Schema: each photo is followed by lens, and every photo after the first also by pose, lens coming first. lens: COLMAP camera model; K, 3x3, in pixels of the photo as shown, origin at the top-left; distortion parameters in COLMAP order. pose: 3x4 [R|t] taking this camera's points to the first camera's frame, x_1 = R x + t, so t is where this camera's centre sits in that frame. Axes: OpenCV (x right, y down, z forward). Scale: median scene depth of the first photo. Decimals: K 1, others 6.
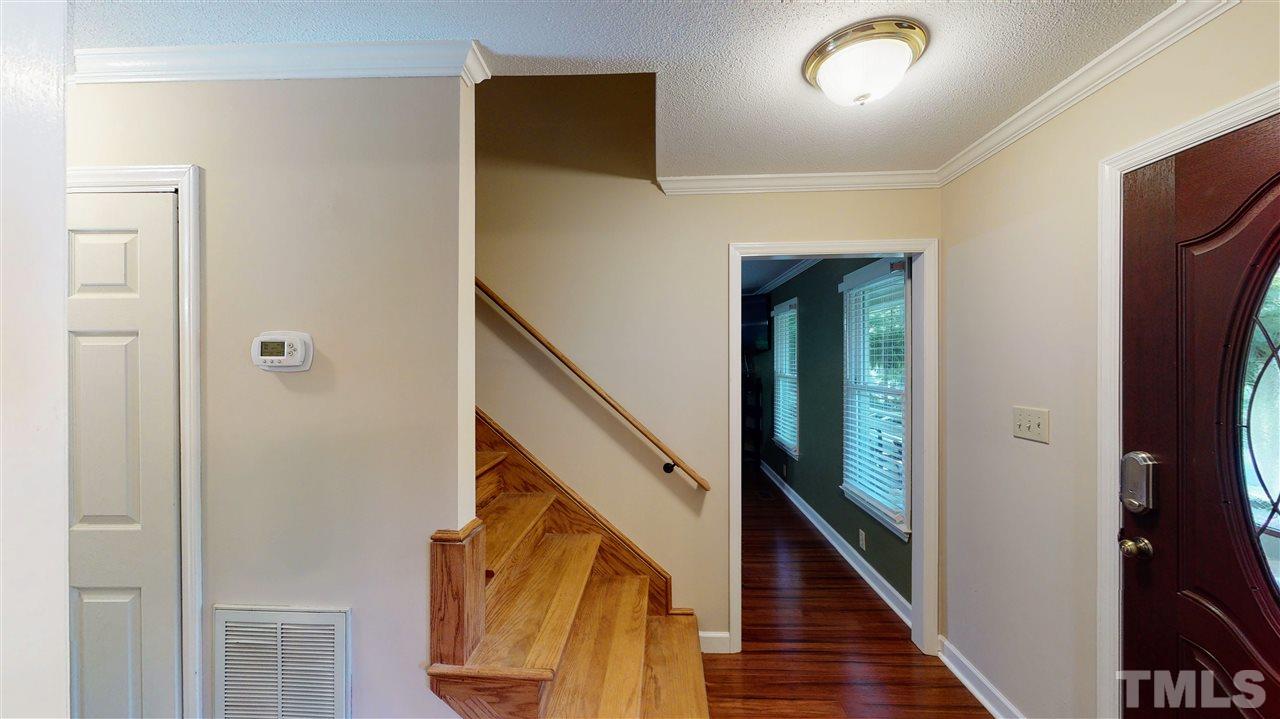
lens RADIAL K [[467.4, 0, 640.2], [0, 467.4, 361.1], [0, 0, 1]] dist [-0.000637, -0.000093]
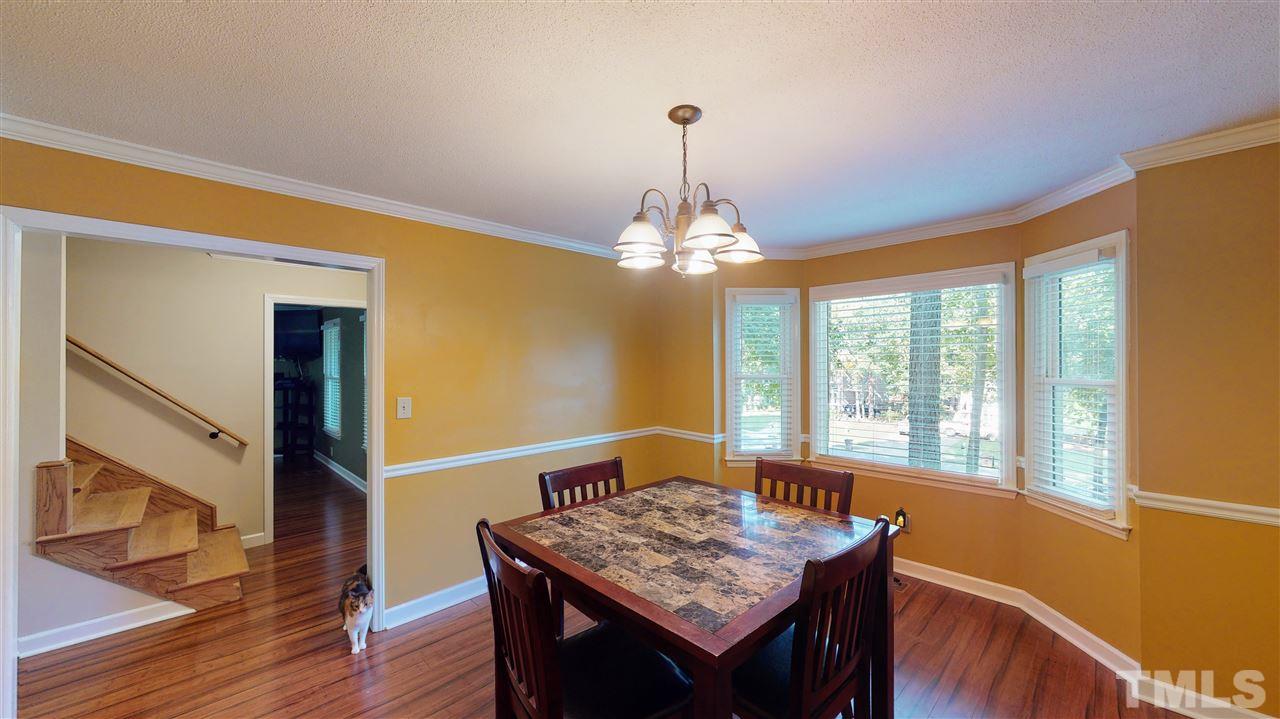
lens RADIAL K [[467.4, 0, 640.2], [0, 467.4, 361.1], [0, 0, 1]] dist [-0.000637, -0.000093]
pose [[0.681793, 0.003124, 0.731539, -0.108421], [0.005897, 0.999935, -0.009766, 0.009087], [-0.731521, 0.010973, 0.681730, -1.074528]]
